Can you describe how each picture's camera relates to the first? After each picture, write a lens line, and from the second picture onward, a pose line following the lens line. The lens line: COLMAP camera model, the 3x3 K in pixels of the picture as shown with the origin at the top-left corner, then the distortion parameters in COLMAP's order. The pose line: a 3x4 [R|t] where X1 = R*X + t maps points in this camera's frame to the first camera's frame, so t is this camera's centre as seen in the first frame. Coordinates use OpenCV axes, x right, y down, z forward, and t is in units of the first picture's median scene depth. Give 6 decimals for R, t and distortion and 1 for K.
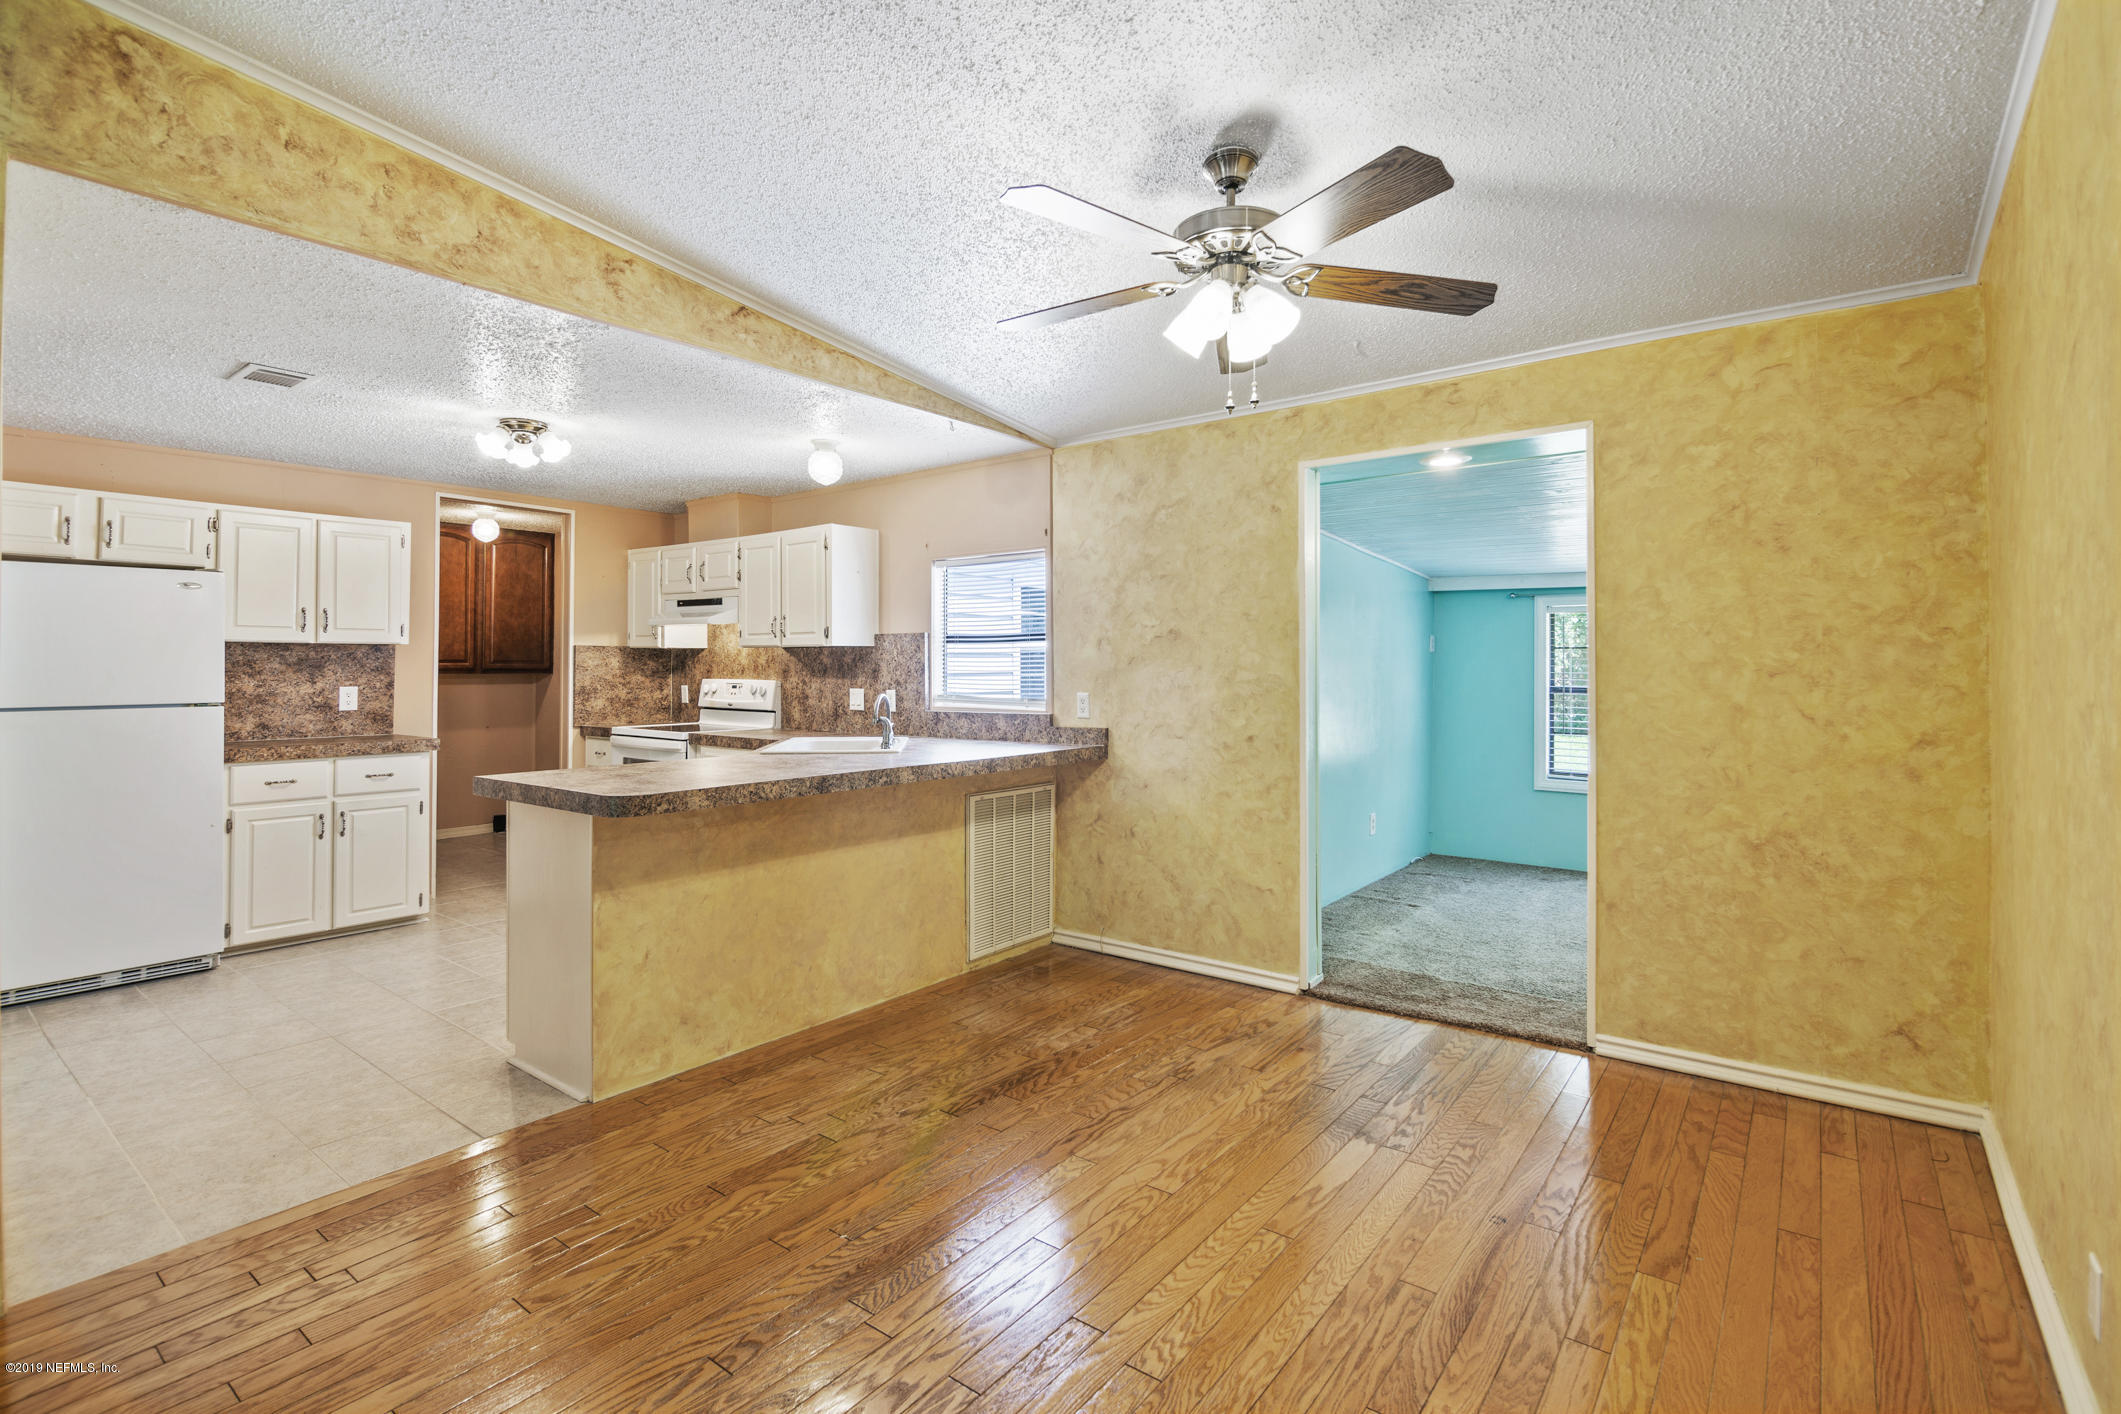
lens RADIAL K [[970.4, 0, 1080.8], [0, 970.4, 653.4], [0, 0, 1]] dist [-0.010062, -0.002335]
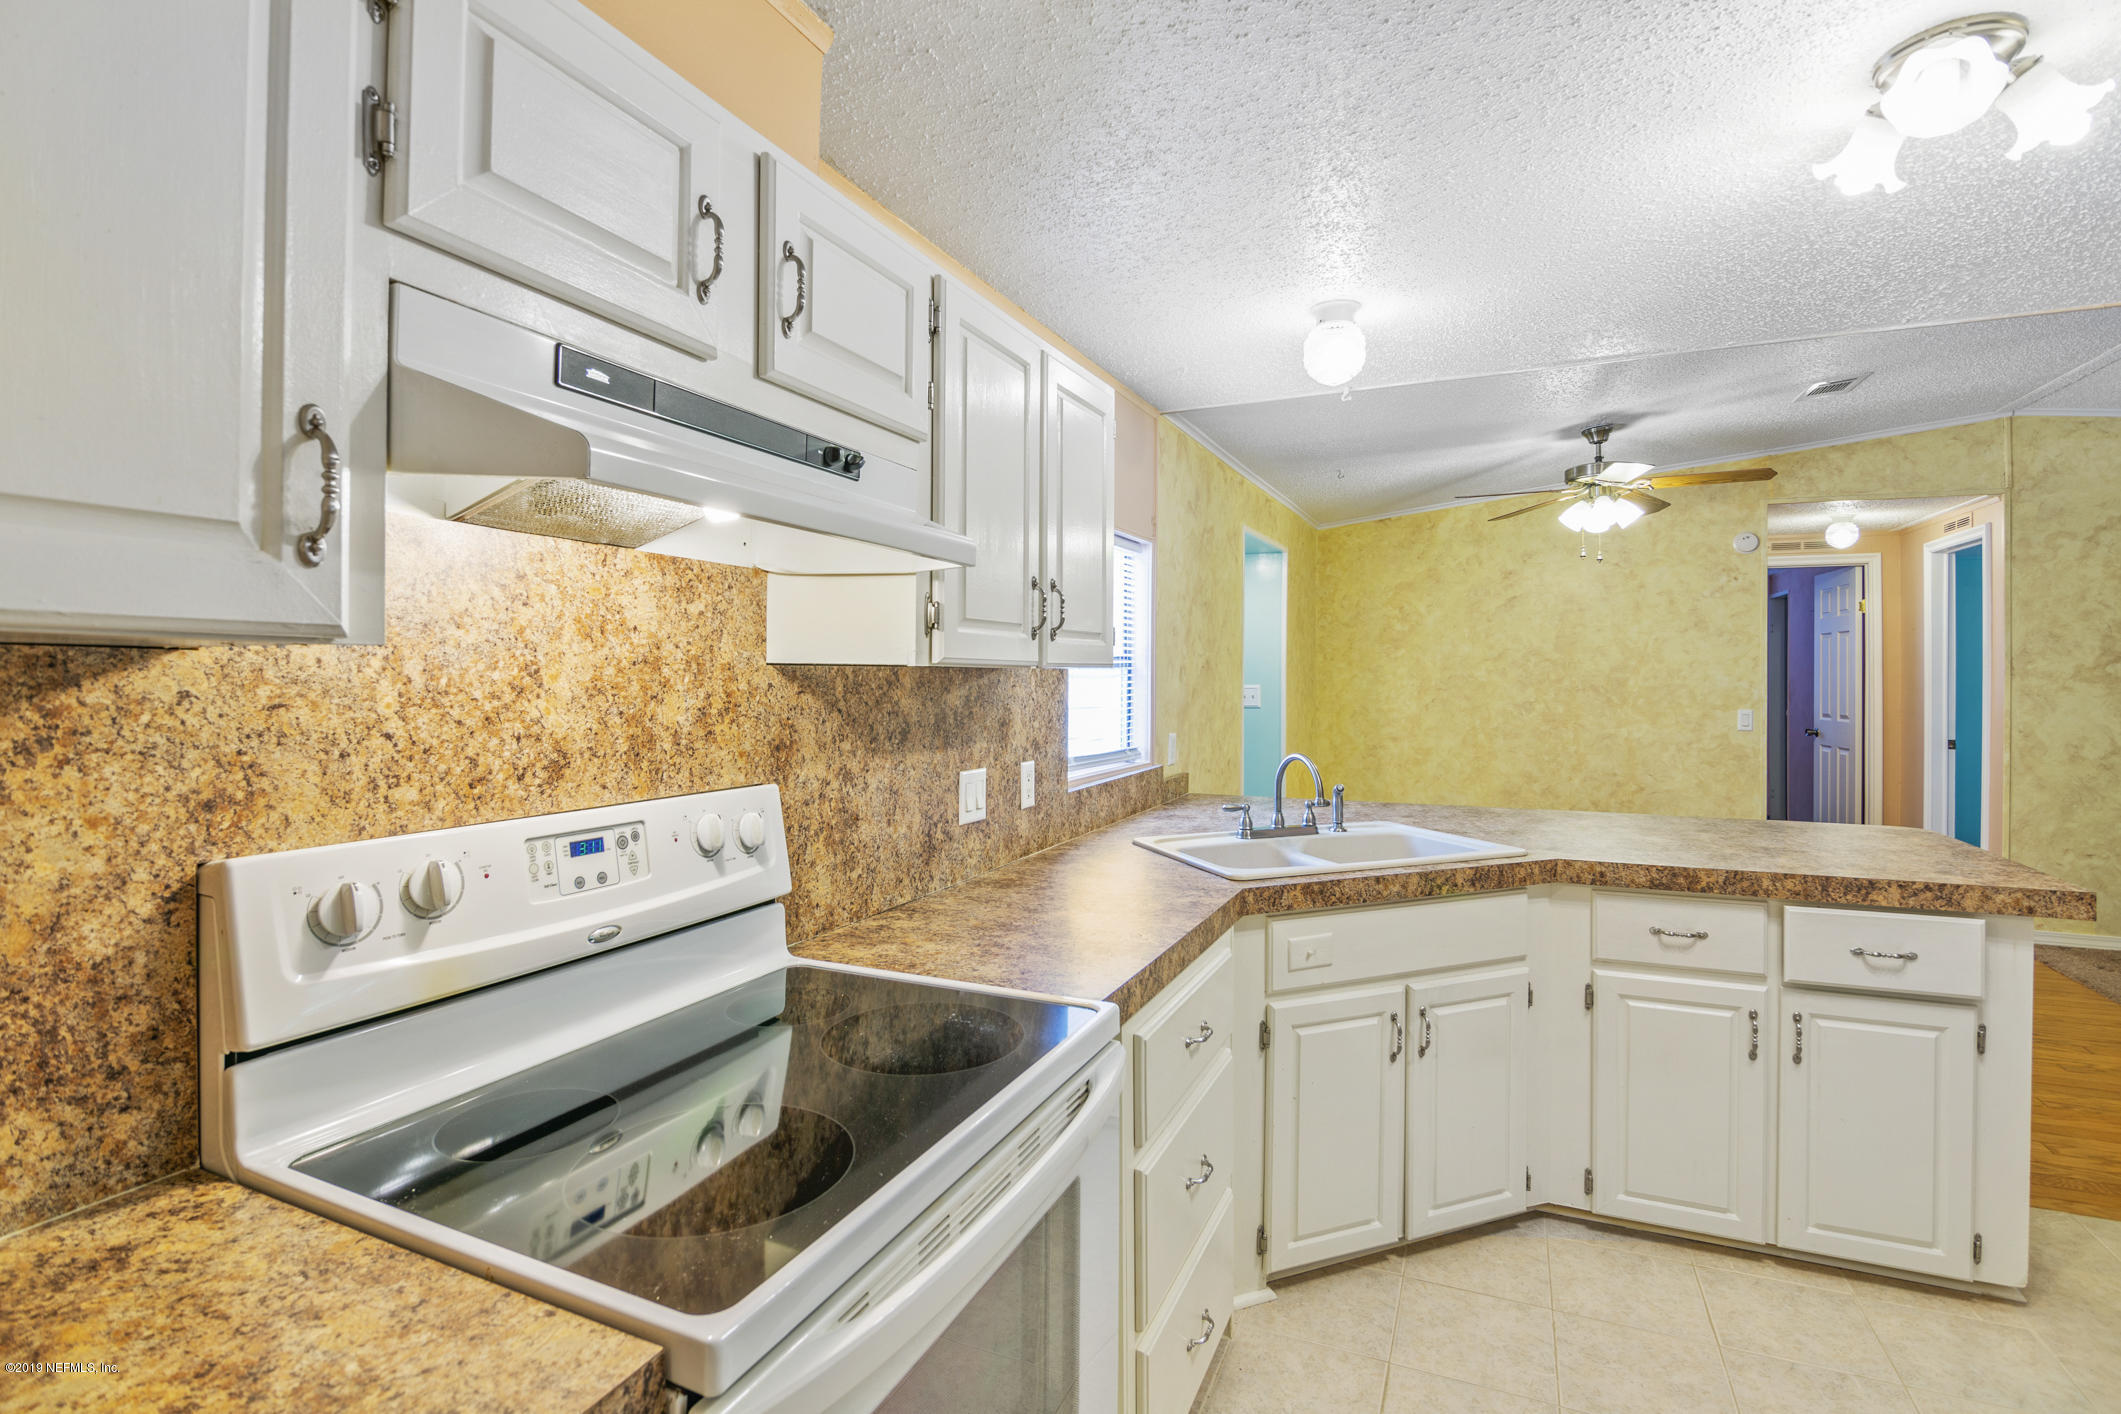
lens RADIAL K [[970.4, 0, 1033.4], [0, 970.4, 676.5], [0, 0, 1]] dist [-0.010062, -0.002335]
pose [[-0.208042, 0.001713, 0.978118, -0.770987], [-0.013020, 0.999905, -0.004520, -0.002501], [-0.978033, -0.013675, -0.208000, 1.273201]]
